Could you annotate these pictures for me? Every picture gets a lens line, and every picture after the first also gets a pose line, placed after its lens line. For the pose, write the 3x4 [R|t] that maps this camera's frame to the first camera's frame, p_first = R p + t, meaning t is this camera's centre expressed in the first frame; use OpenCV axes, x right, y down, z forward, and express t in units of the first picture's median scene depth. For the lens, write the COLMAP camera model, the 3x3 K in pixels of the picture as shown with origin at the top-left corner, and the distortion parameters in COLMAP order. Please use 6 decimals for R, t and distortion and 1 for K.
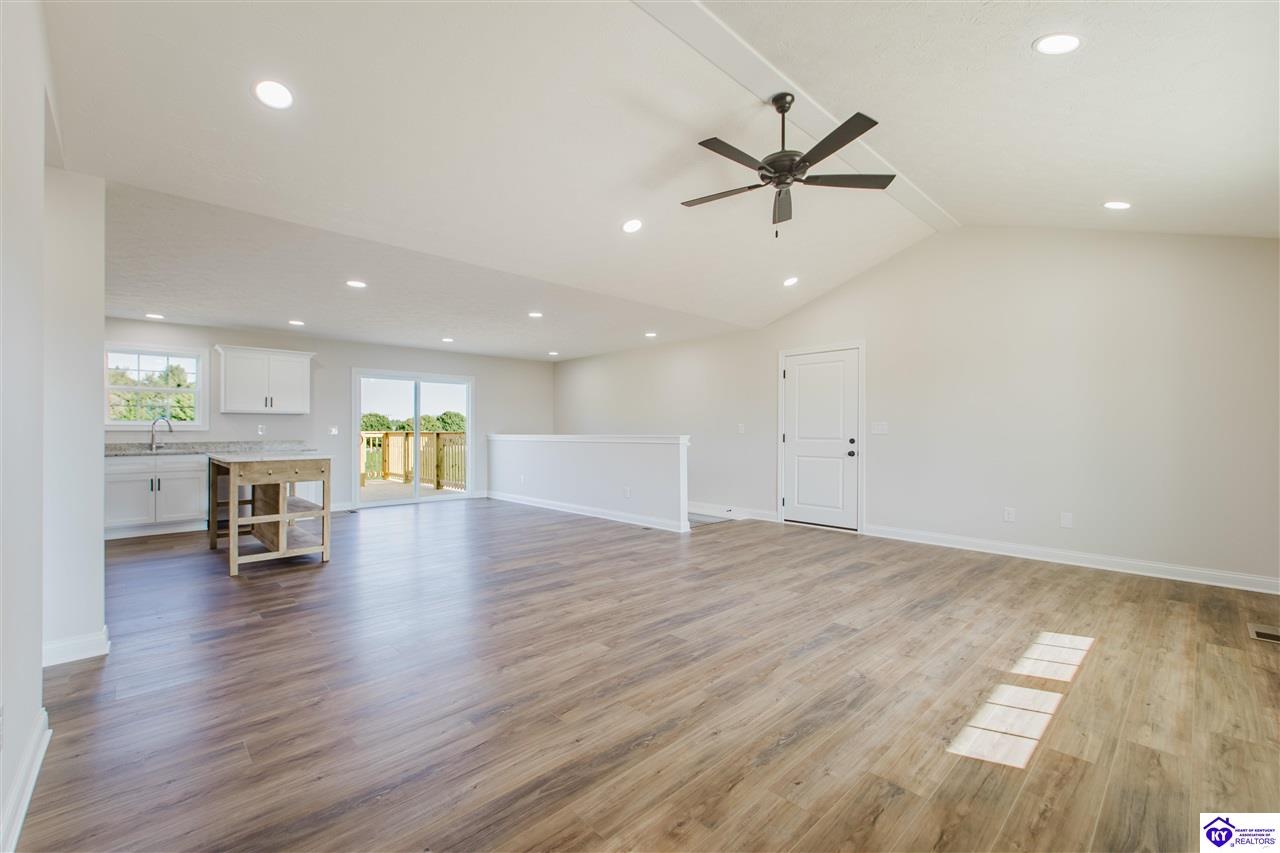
lens RADIAL K [[527.0, 0, 637.6], [0, 527.0, 425.1], [0, 0, 1]] dist [0.012619, -0.001442]
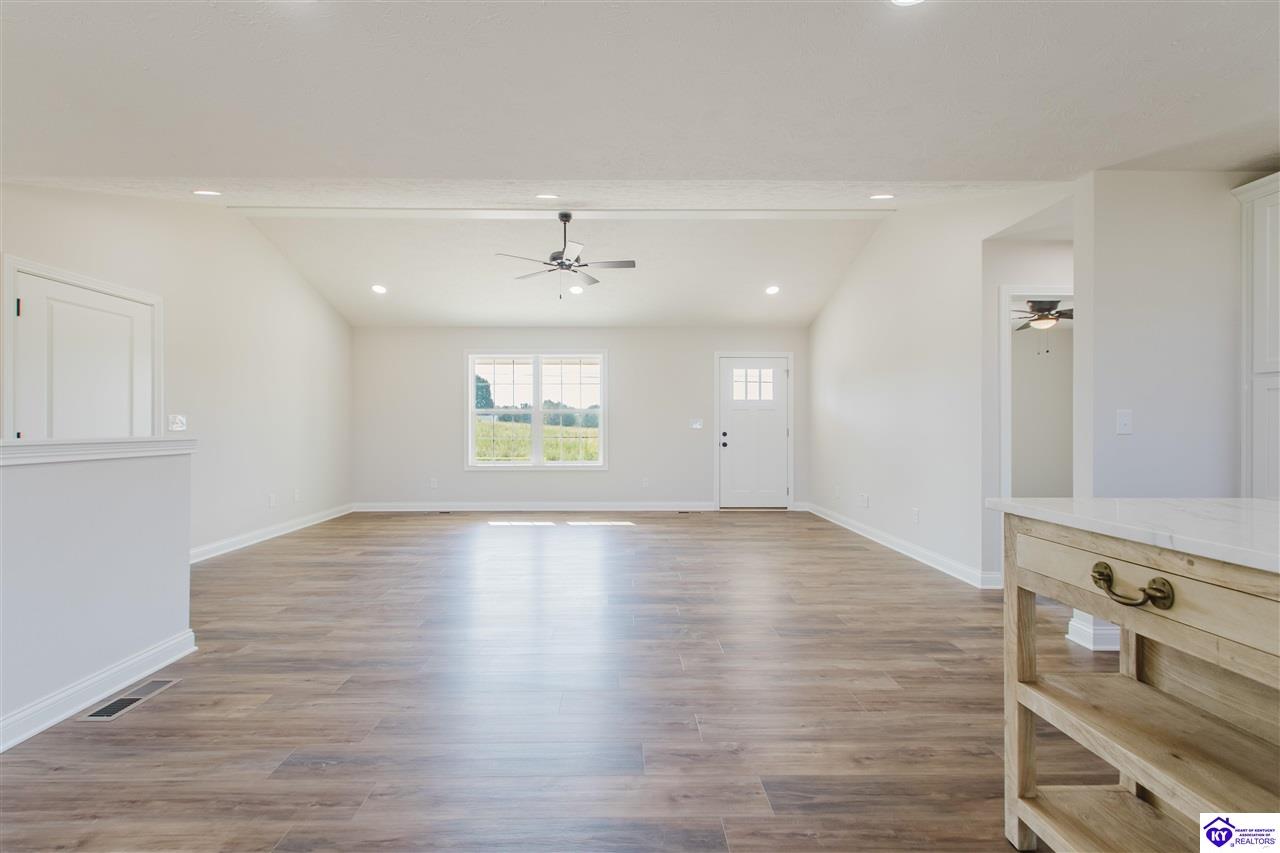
lens RADIAL K [[527.0, 0, 636.9], [0, 527.0, 431.0], [0, 0, 1]] dist [0.012619, -0.001442]
pose [[-0.744800, 0.003459, 0.667279, -0.863065], [0.001749, 0.999993, -0.003232, 0.026176], [-0.667285, -0.001240, -0.744801, 1.881871]]
